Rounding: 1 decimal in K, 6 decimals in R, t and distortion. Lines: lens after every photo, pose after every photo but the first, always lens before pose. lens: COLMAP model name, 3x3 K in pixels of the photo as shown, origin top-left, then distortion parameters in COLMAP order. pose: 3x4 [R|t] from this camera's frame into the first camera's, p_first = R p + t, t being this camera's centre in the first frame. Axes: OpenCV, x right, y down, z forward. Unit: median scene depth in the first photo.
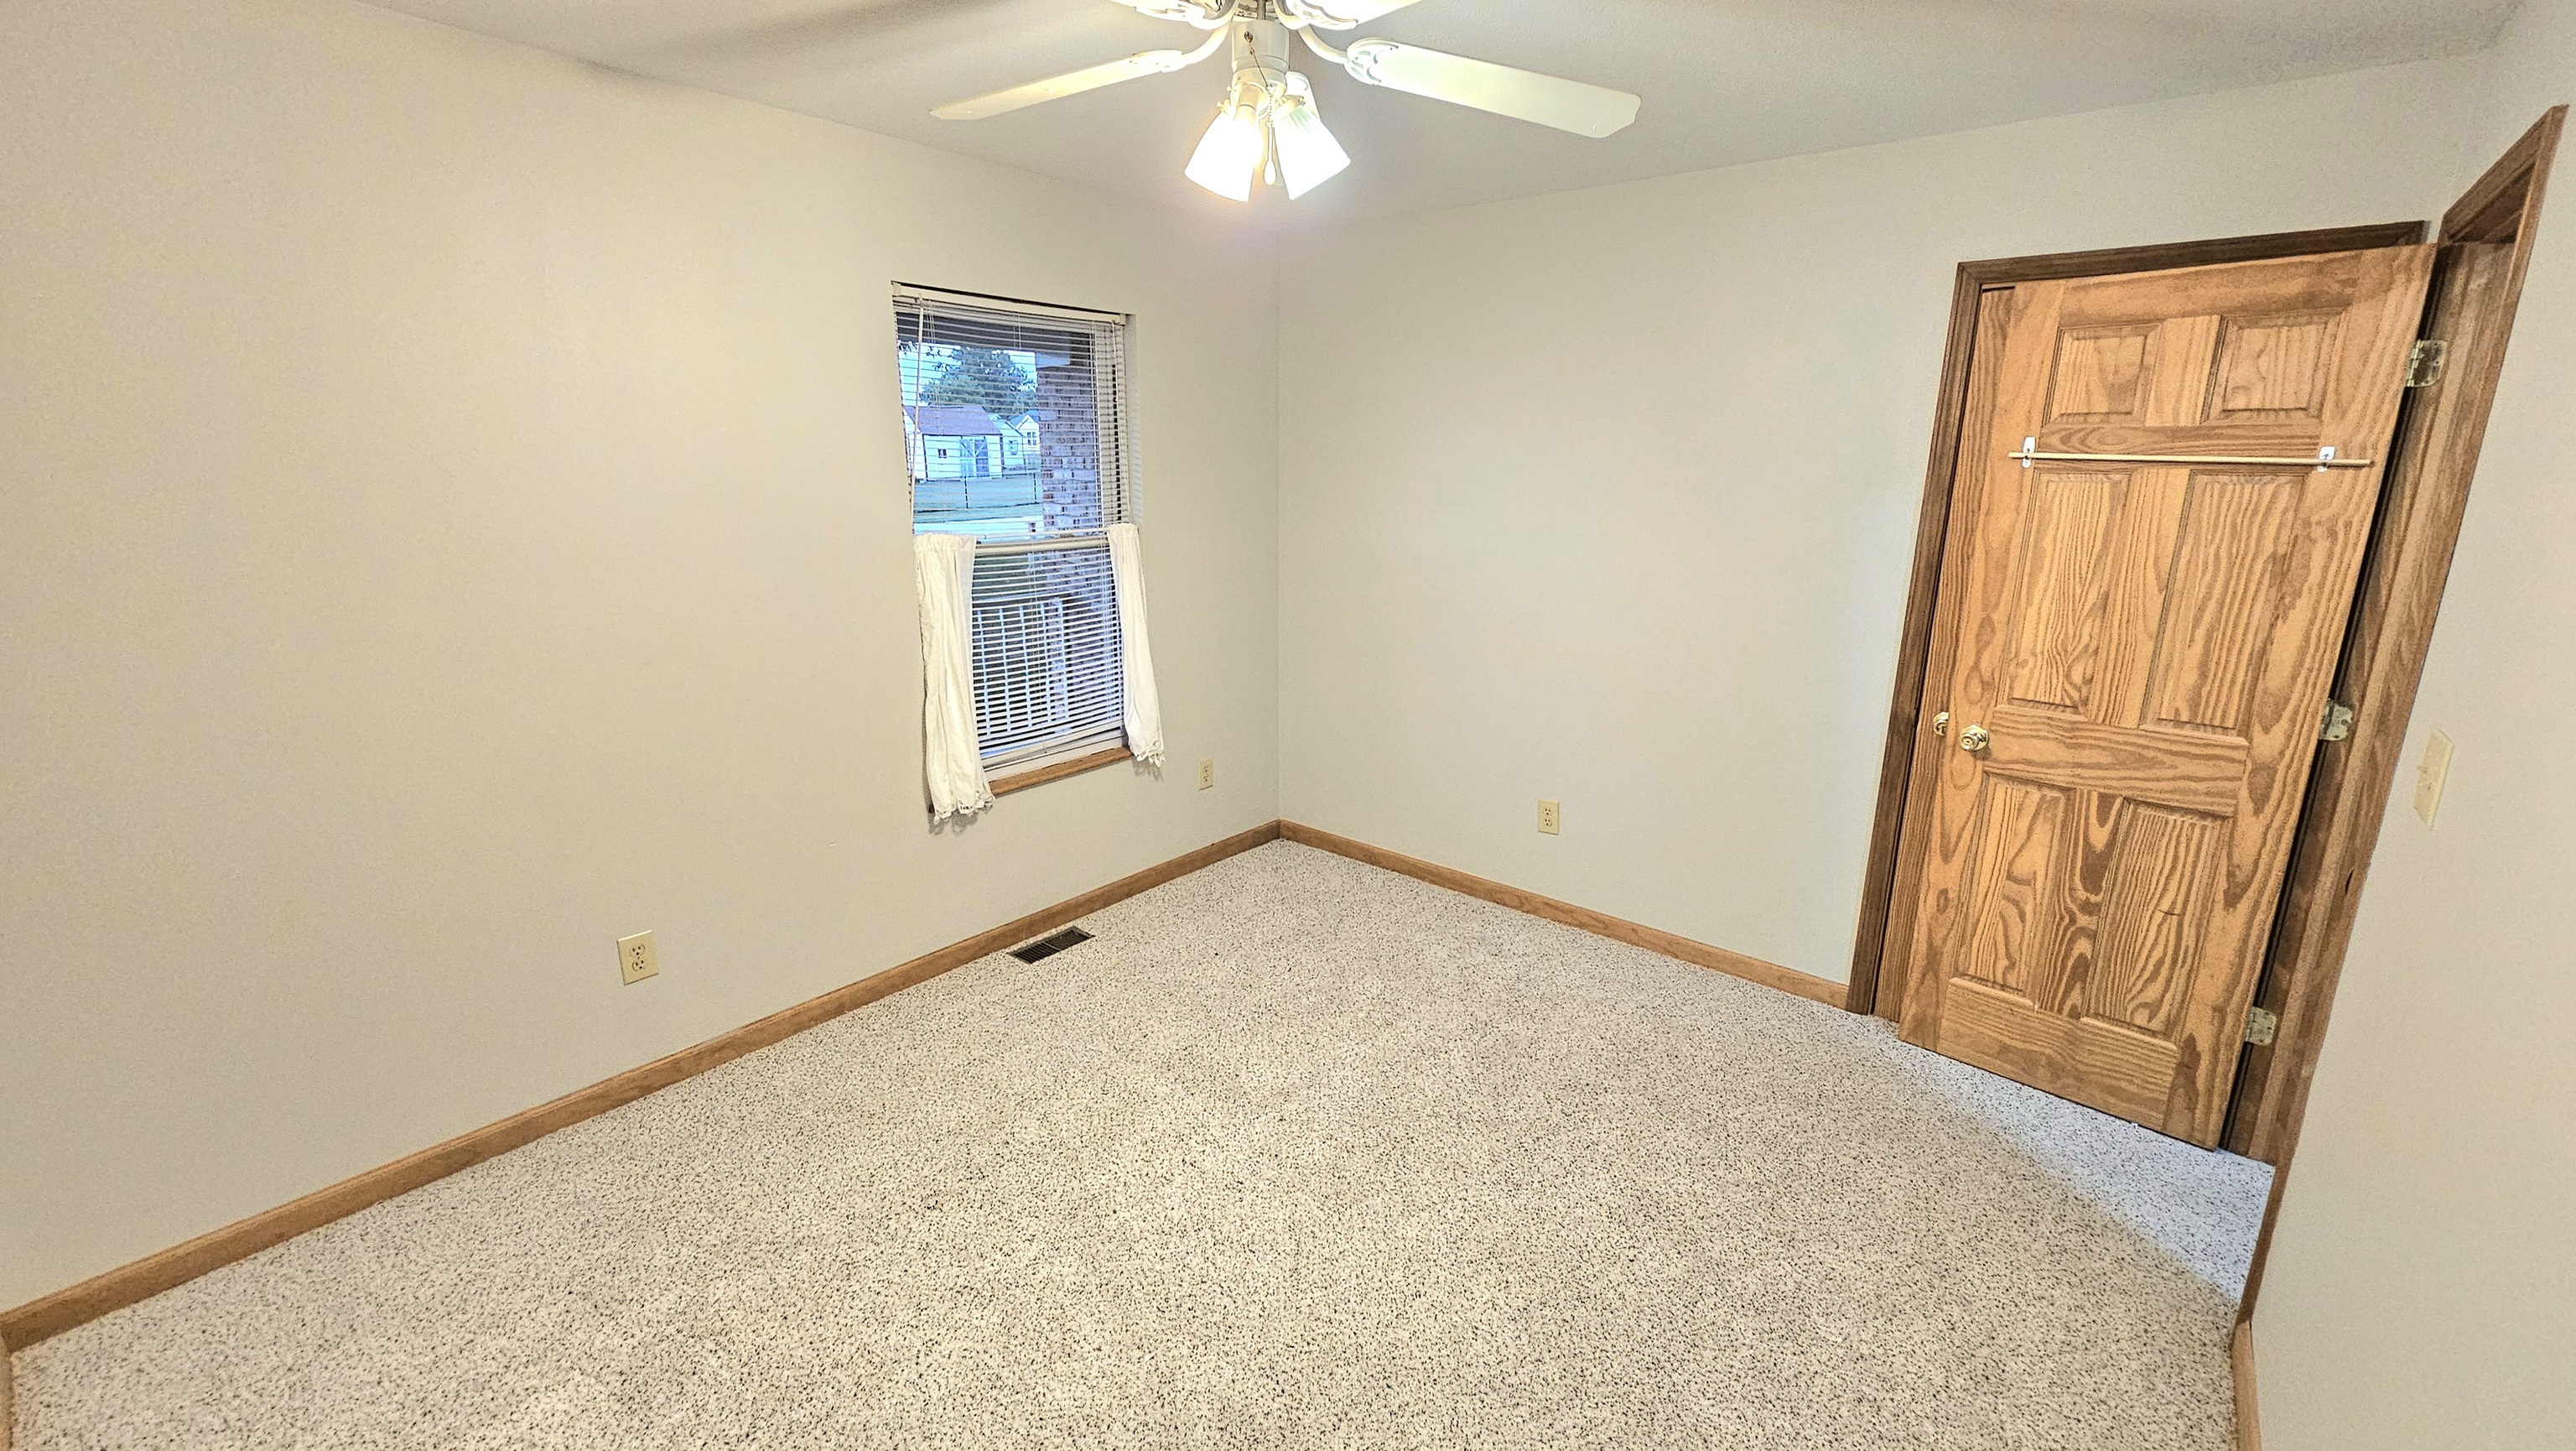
lens RADIAL K [[1057.1, 0, 1304.3], [0, 1057.1, 724.2], [0, 0, 1]] dist [0.000368, 0.000322]
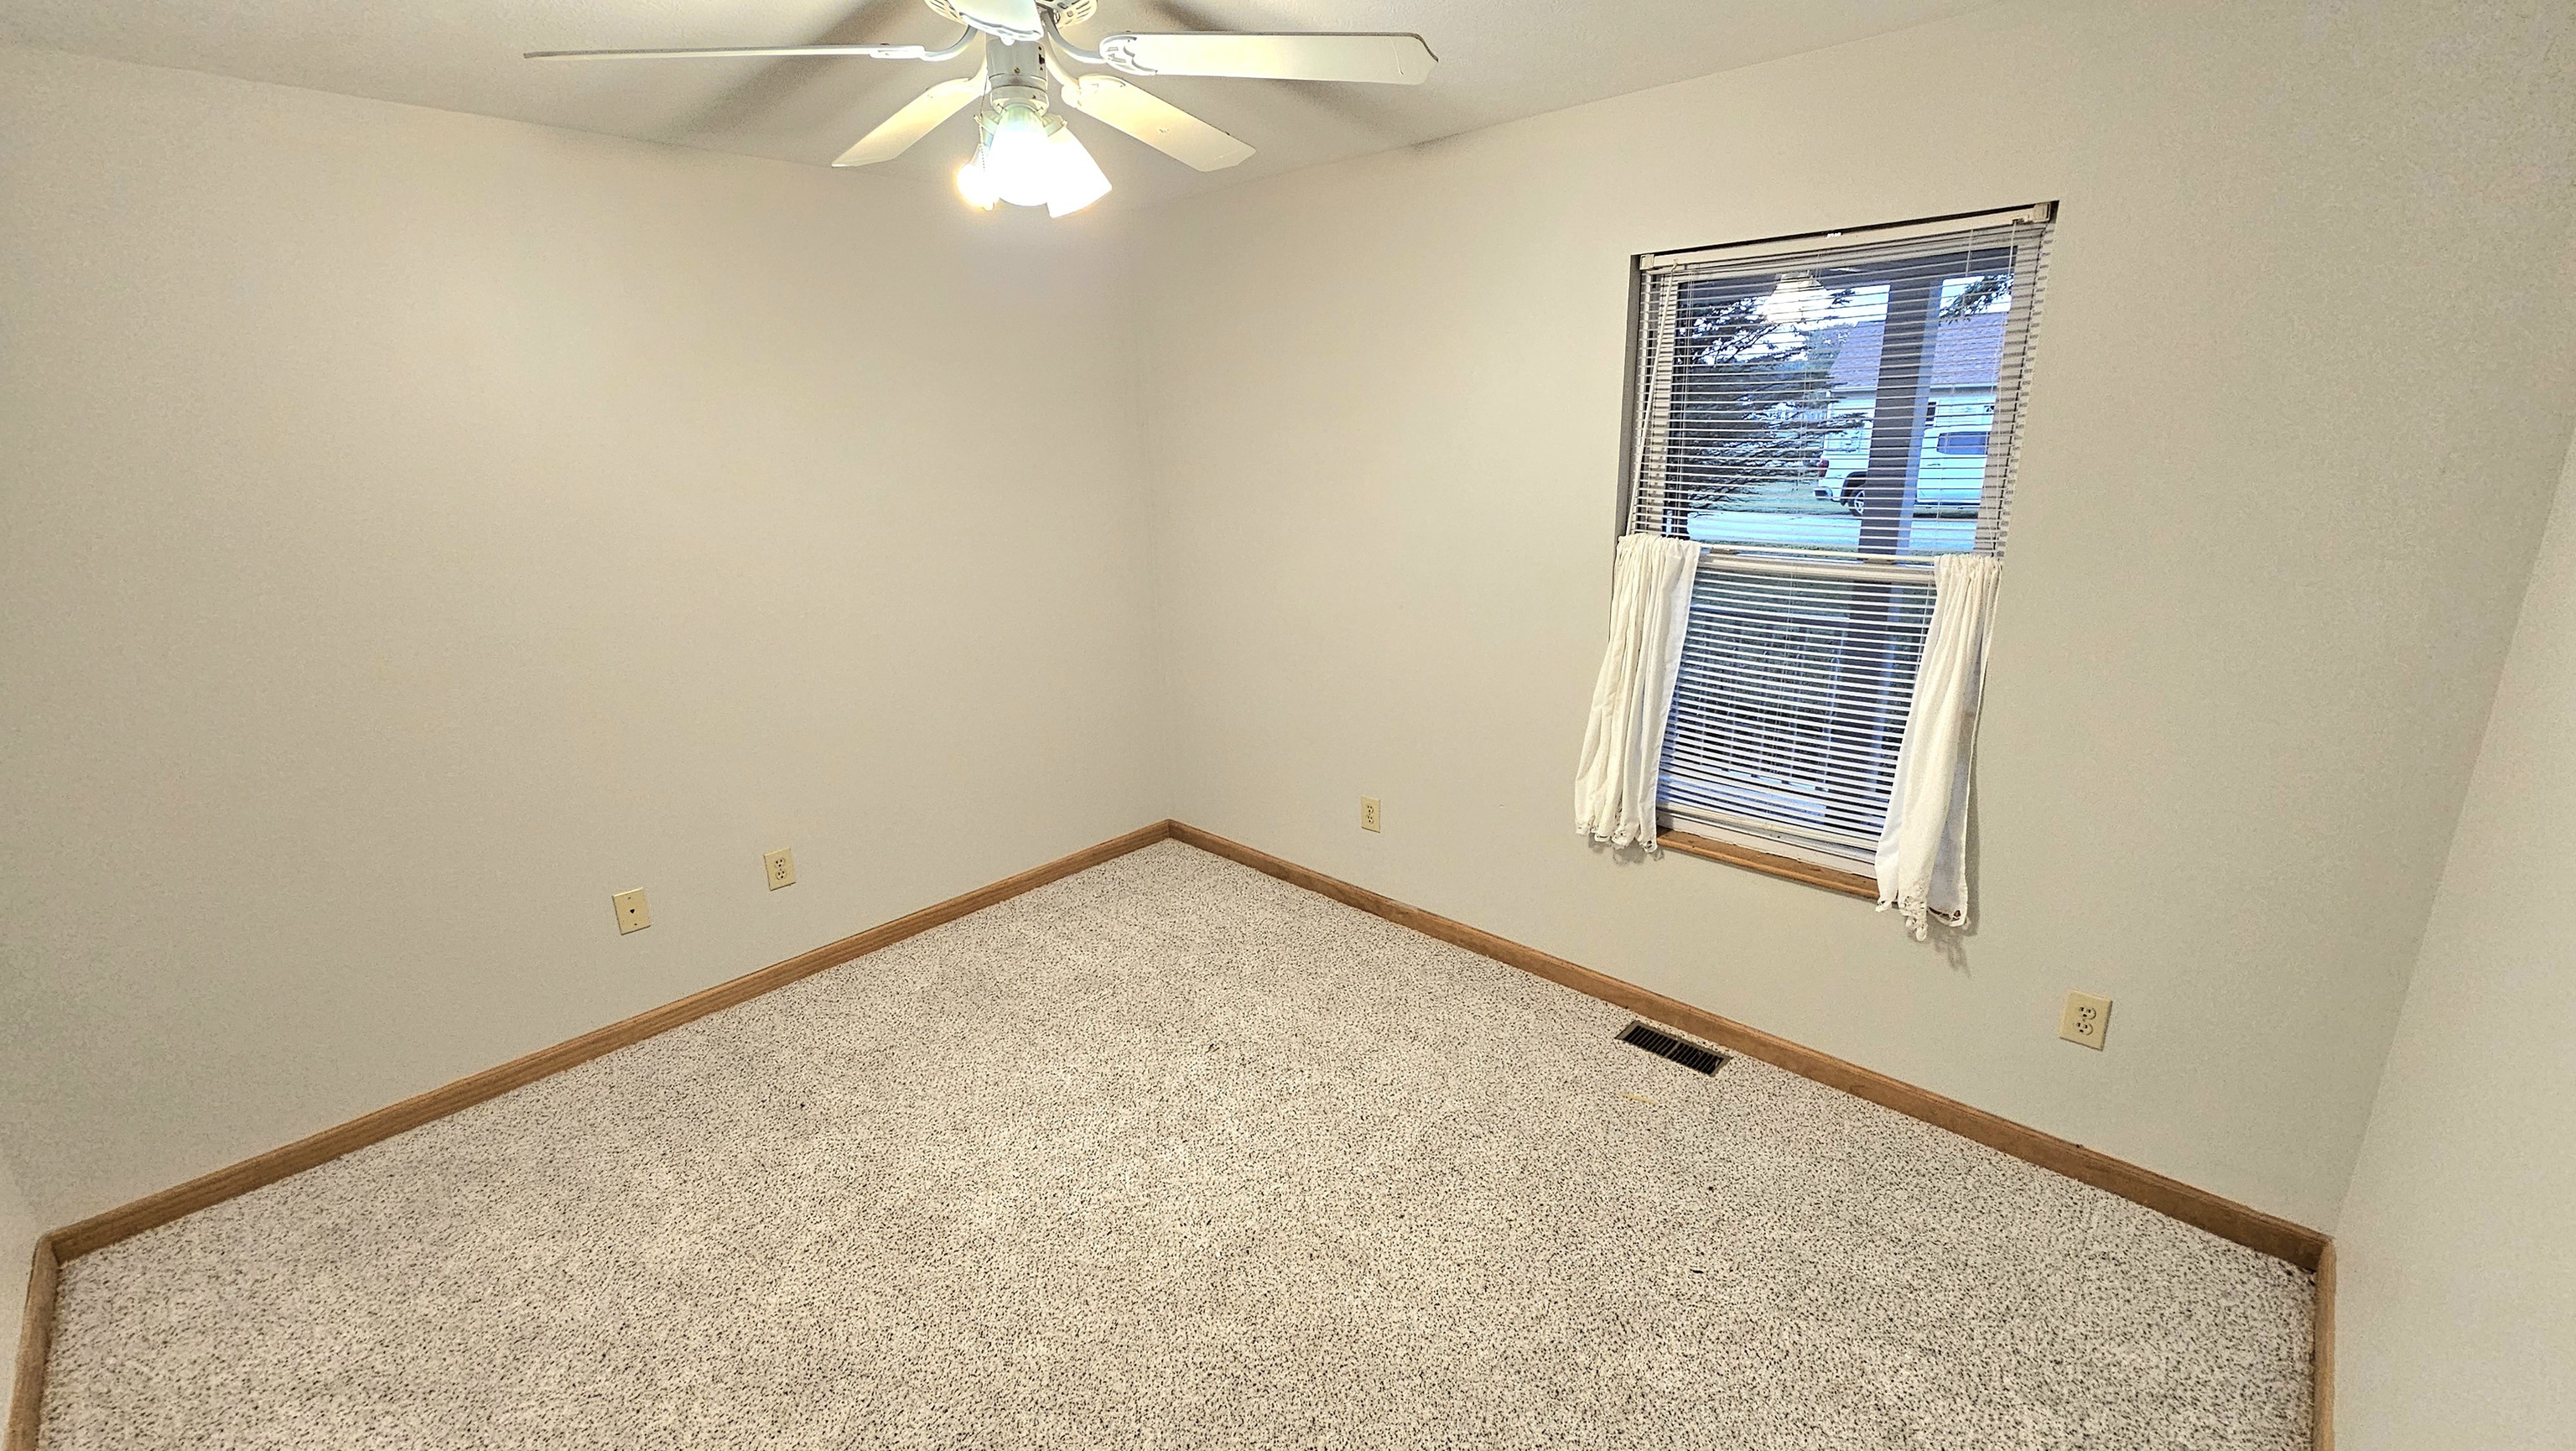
lens RADIAL K [[1057.1, 0, 1304.3], [0, 1057.1, 724.2], [0, 0, 1]] dist [0.000368, 0.000322]
pose [[-0.072118, 0.265973, -0.961279, 0.508700], [-0.224520, 0.934723, 0.275469, -0.189037], [0.971797, 0.235692, -0.007694, 0.680789]]
